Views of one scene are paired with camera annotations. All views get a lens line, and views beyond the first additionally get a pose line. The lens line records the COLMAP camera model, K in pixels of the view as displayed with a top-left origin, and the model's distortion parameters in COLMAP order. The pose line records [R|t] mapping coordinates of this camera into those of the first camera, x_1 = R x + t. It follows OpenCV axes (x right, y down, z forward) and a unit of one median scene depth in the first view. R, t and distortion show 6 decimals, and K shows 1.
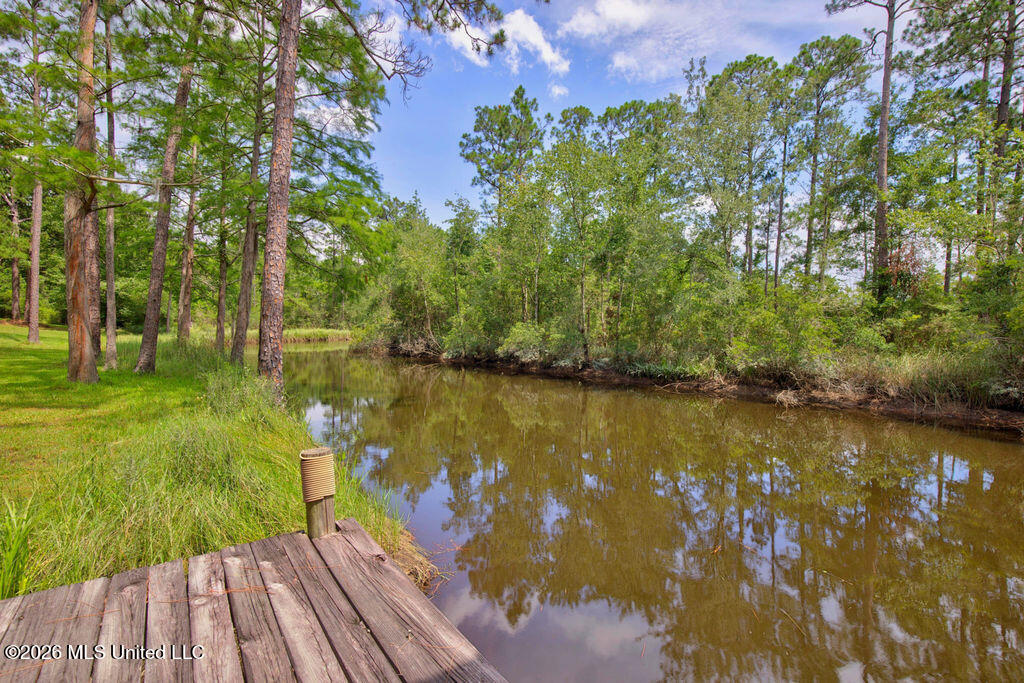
lens RADIAL K [[459.5, 0, 515.7], [0, 459.5, 339.4], [0, 0, 1]] dist [0.000034, 0.000849]
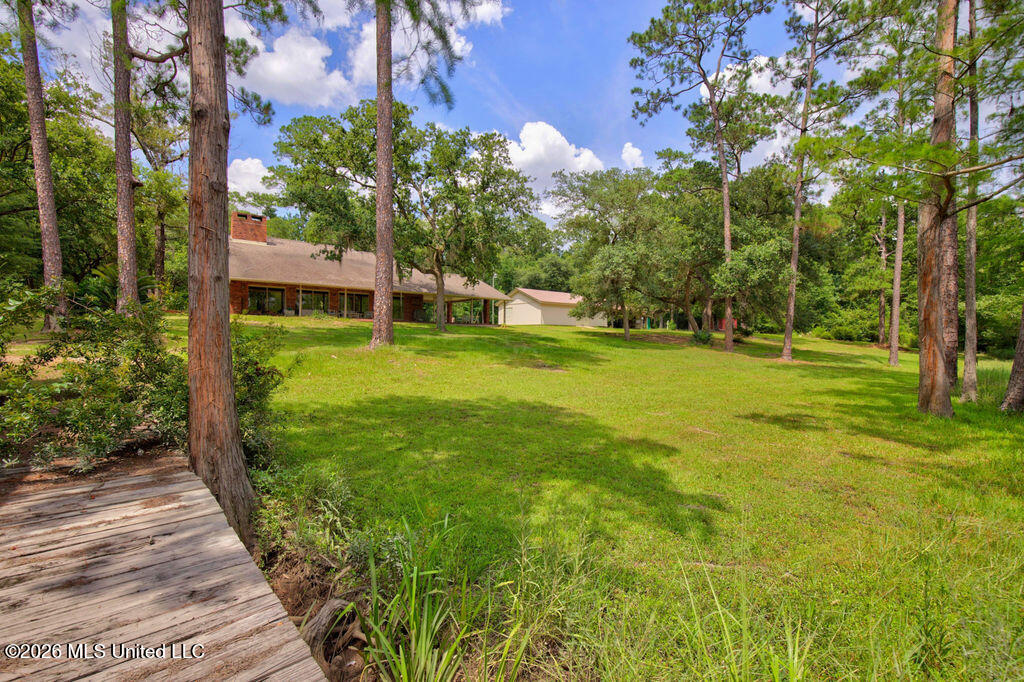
lens RADIAL K [[459.5, 0, 515.7], [0, 459.5, 338.9], [0, 0, 1]] dist [0.000034, 0.000849]
pose [[0.068185, -0.016478, -0.997537, -0.087332], [-0.035883, 0.999176, -0.018958, -0.003655], [0.997027, 0.037087, 0.067537, 0.102167]]
